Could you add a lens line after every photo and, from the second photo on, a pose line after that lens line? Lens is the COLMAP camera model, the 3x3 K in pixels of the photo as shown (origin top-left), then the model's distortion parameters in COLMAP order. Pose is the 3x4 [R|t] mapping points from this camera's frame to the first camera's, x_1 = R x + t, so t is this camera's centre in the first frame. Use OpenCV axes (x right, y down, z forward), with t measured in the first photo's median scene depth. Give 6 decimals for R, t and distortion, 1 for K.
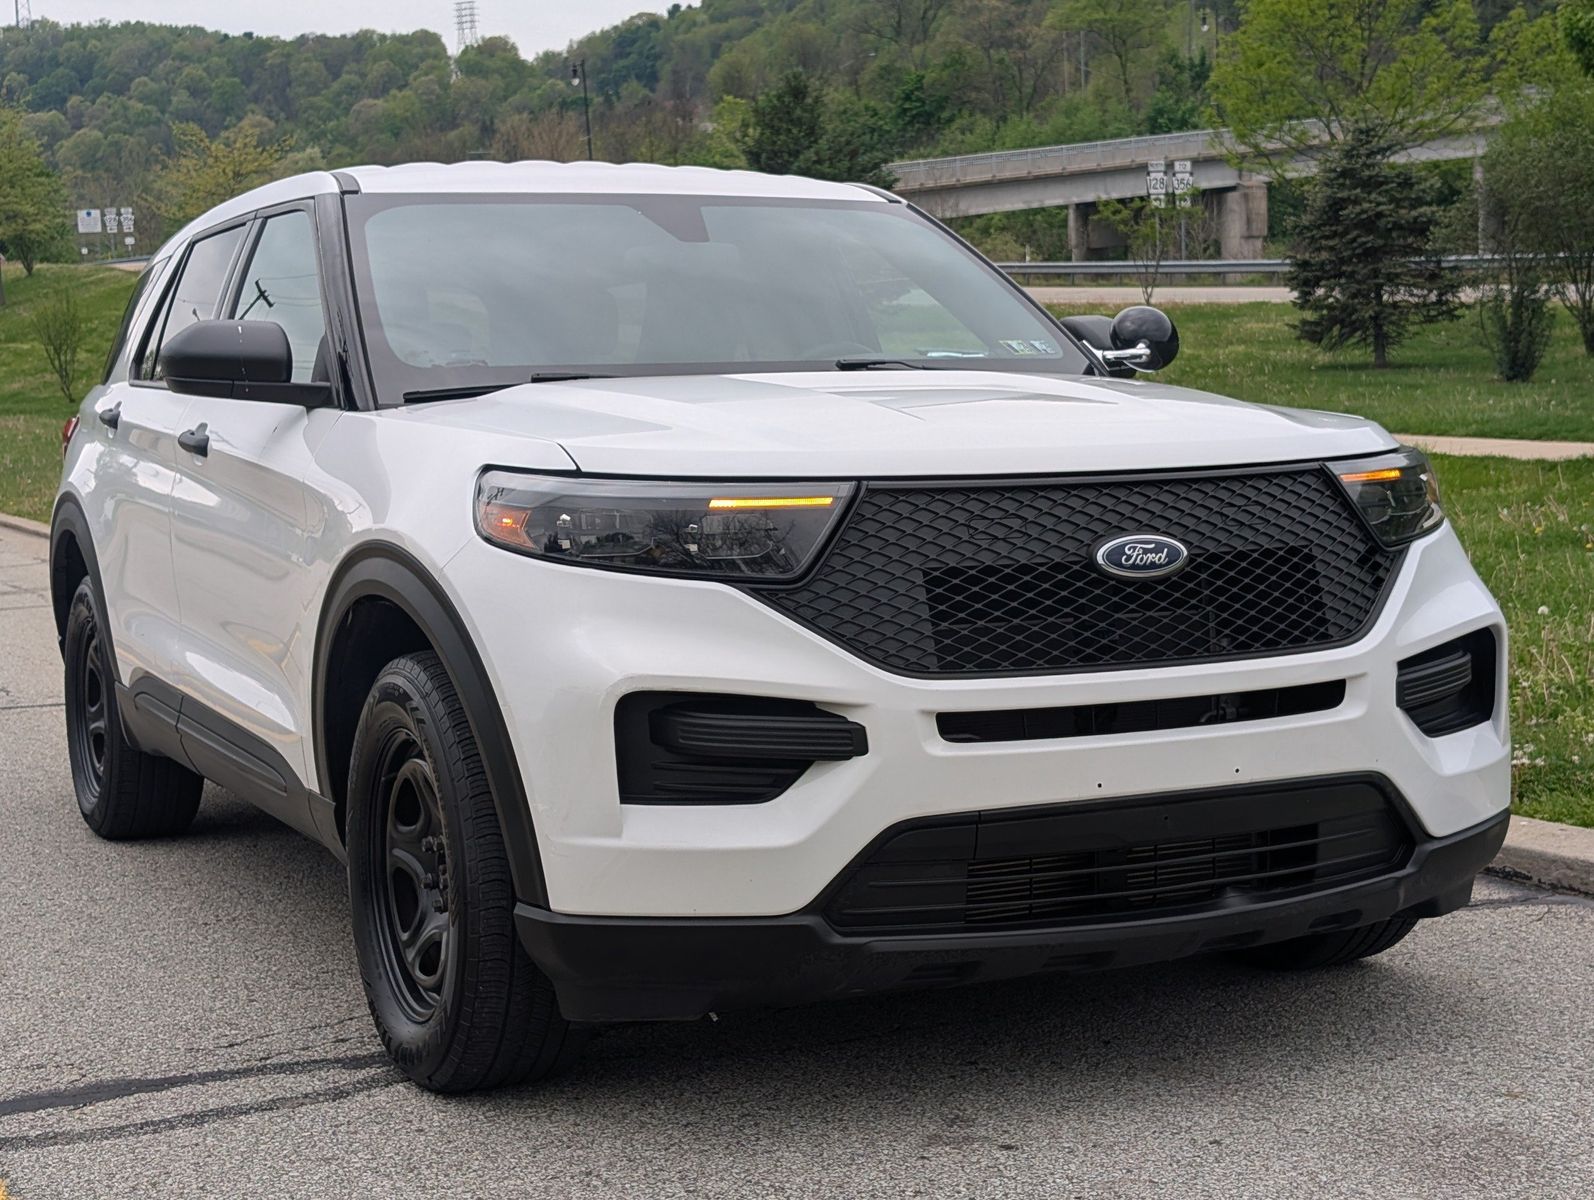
lens RADIAL K [[2466.6, 0, 801.8], [0, 2466.6, 643.6], [0, 0, 1]] dist [0.234468, -0.987801]
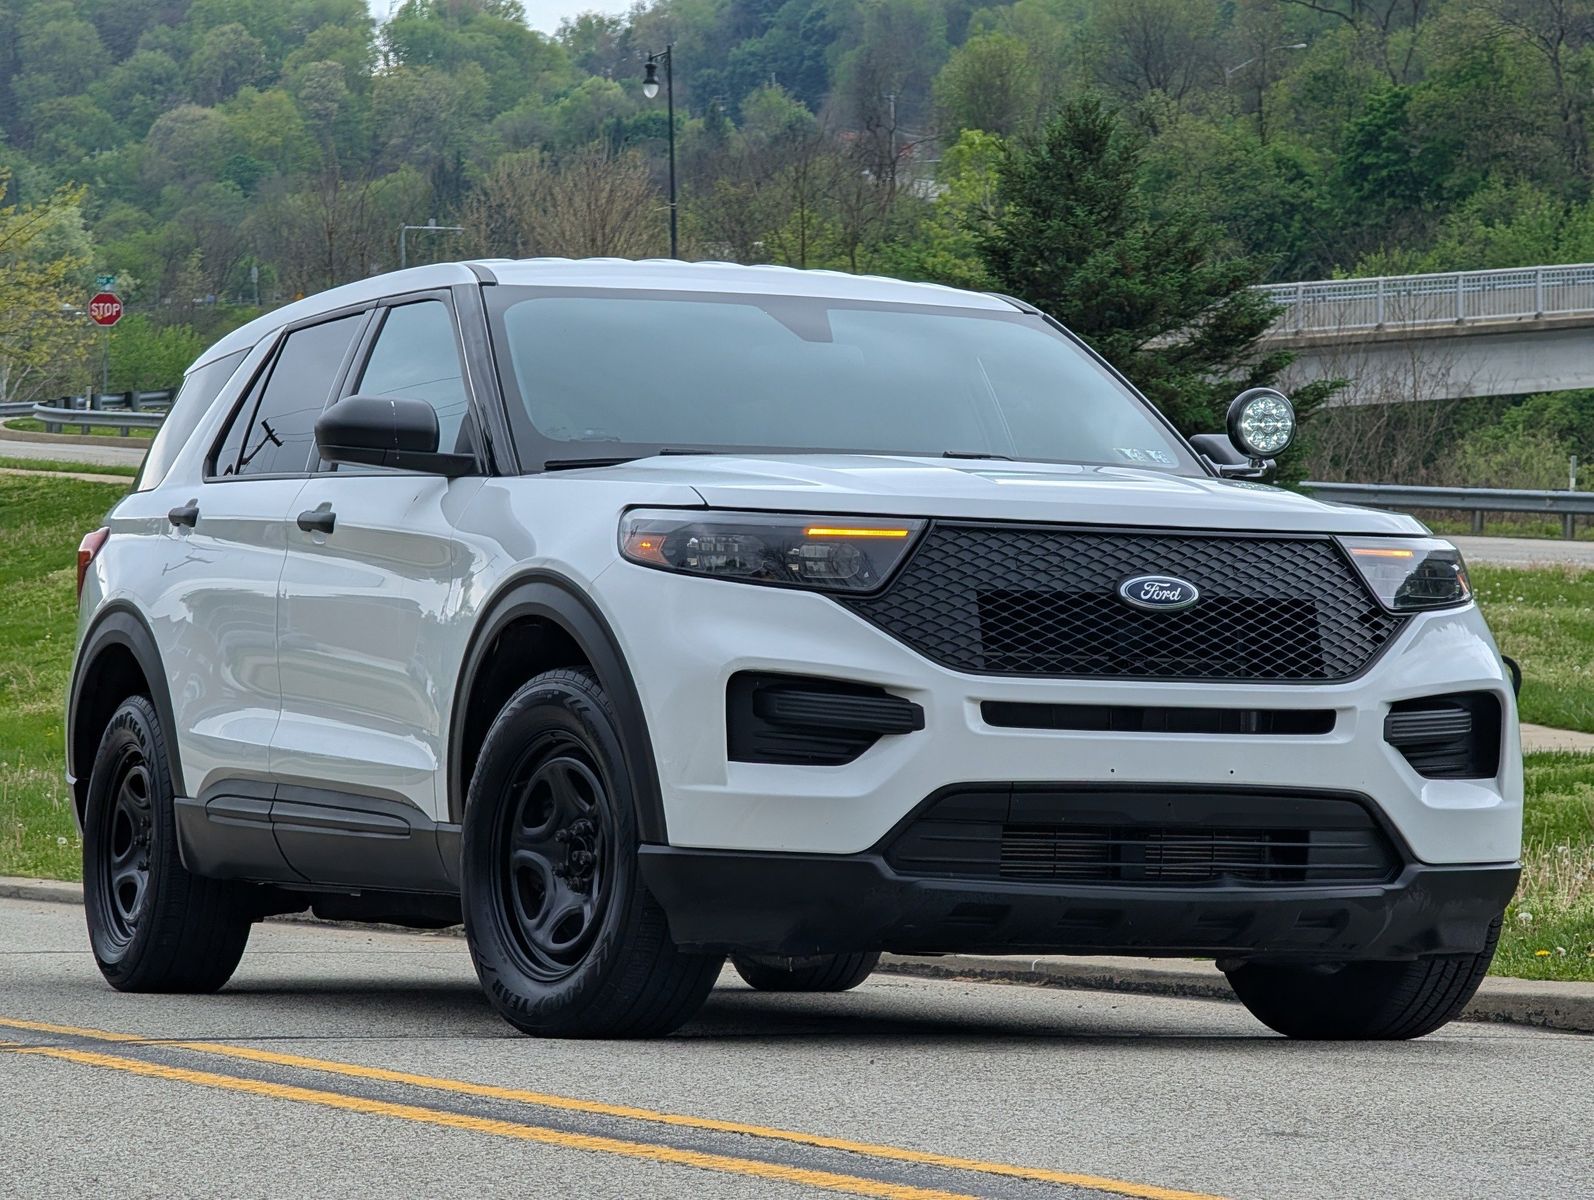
lens RADIAL K [[5694.0, 0, 797.0], [0, 5694.0, 600.0], [0, 0, 1]] dist [0.386816, 3.065464]
pose [[0.997528, 0.039185, -0.058337, 0.029838], [-0.046576, 0.990253, -0.131263, 0.084320], [0.052625, 0.133655, 0.989630, -0.438607]]
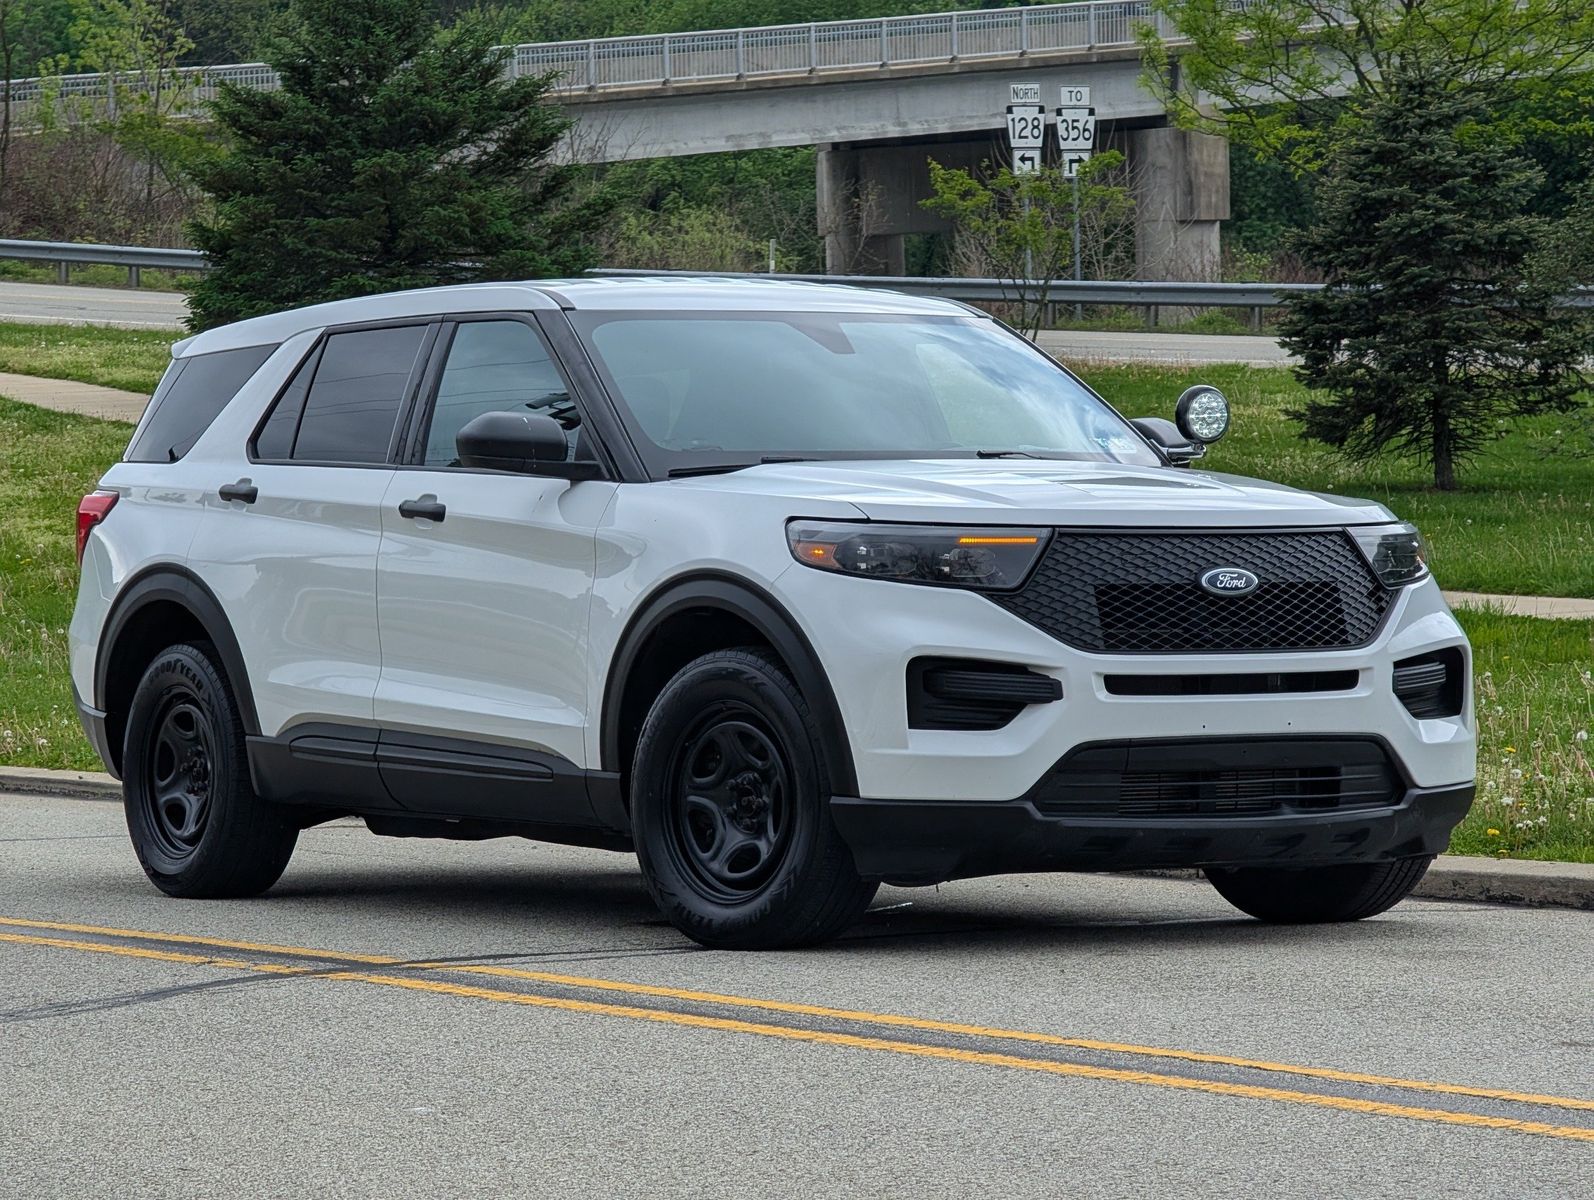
lens RADIAL K [[5721.6, 0, 733.3], [0, 5721.6, 602.2], [0, 0, 1]] dist [-0.101134, 17.422370]
pose [[0.995005, 0.016670, 0.098420, -0.125356], [-0.007822, 0.995947, -0.089606, 0.072068], [-0.099515, 0.088389, 0.991103, -0.601773]]
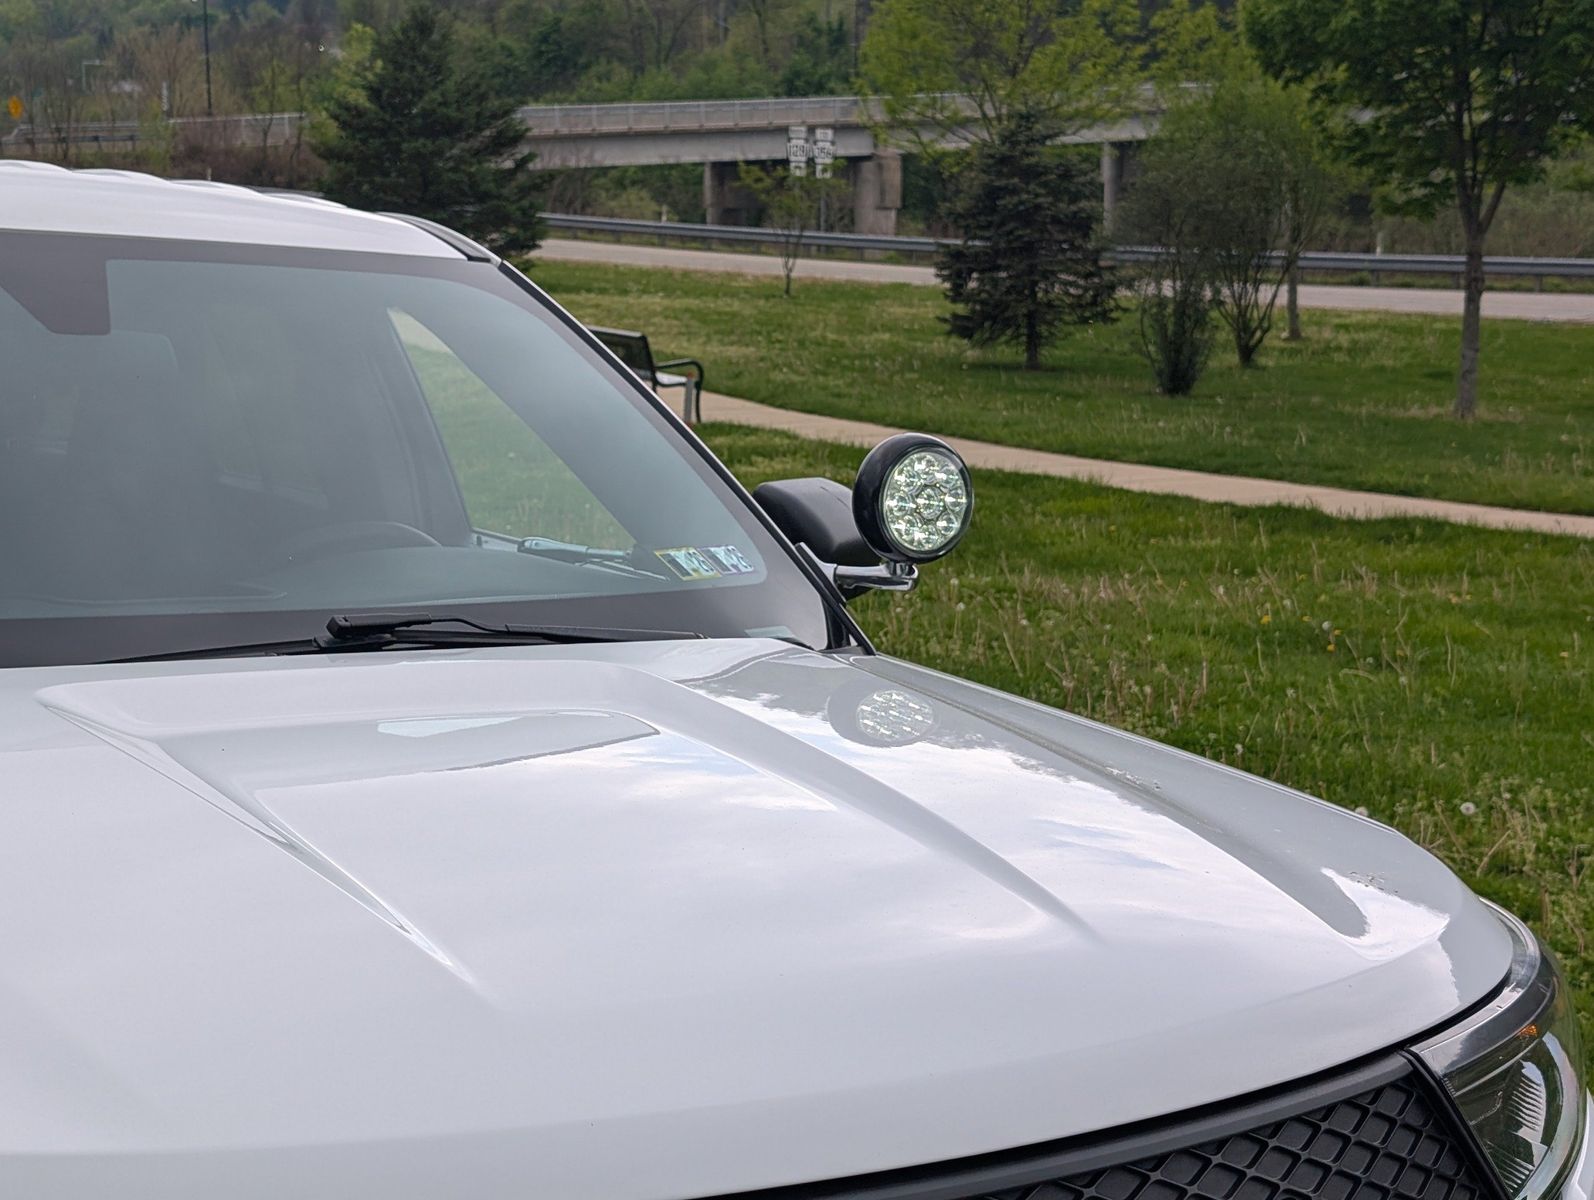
lens RADIAL K [[2466.3, 0, 775.2], [0, 2466.3, 605.9], [0, 0, 1]] dist [0.244914, -1.032732]
pose [[0.989033, 0.038345, 0.142628, 0.009190], [-0.039197, 0.999226, 0.003167, -0.038836], [-0.142396, -0.008723, 0.989771, 0.159280]]
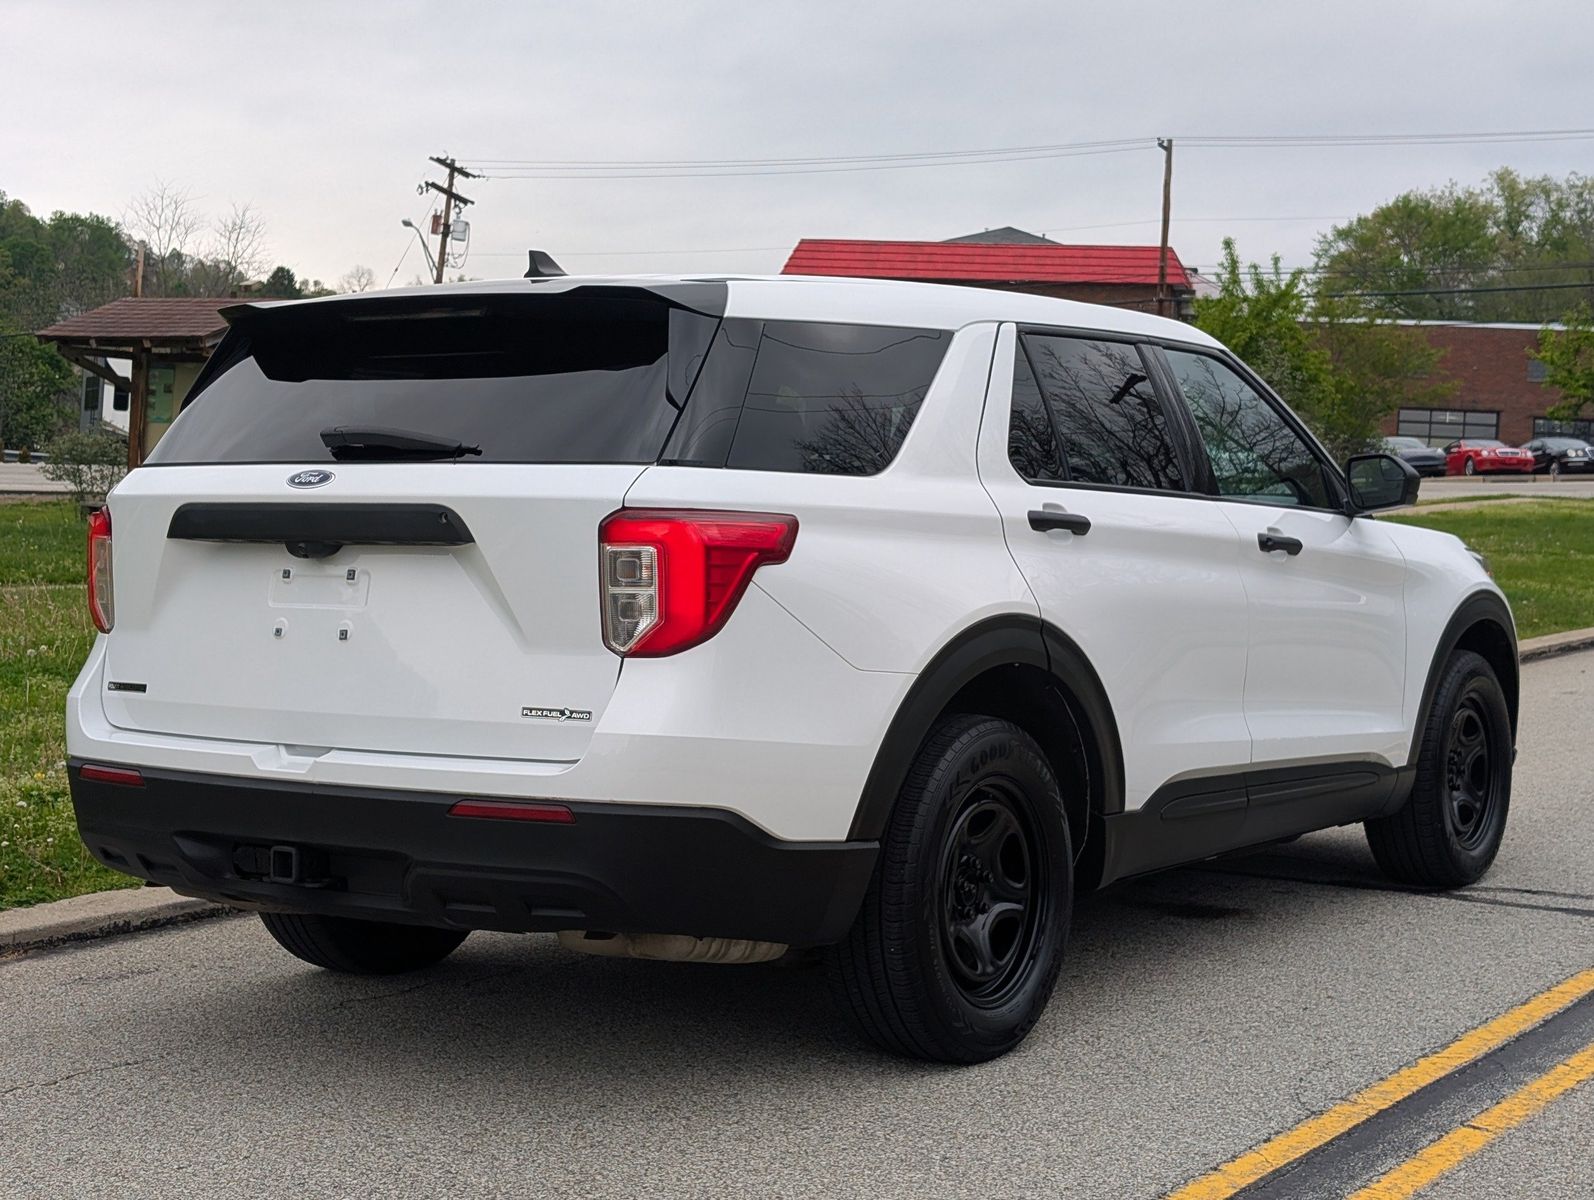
lens RADIAL K [[2466.6, 0, 801.8], [0, 2466.6, 643.6], [0, 0, 1]] dist [0.234468, -0.987801]
pose [[-0.504024, -0.033451, 0.863042, -0.397604], [0.084046, 0.992608, 0.087556, -0.053768], [-0.859591, 0.116665, -0.497487, 0.616579]]
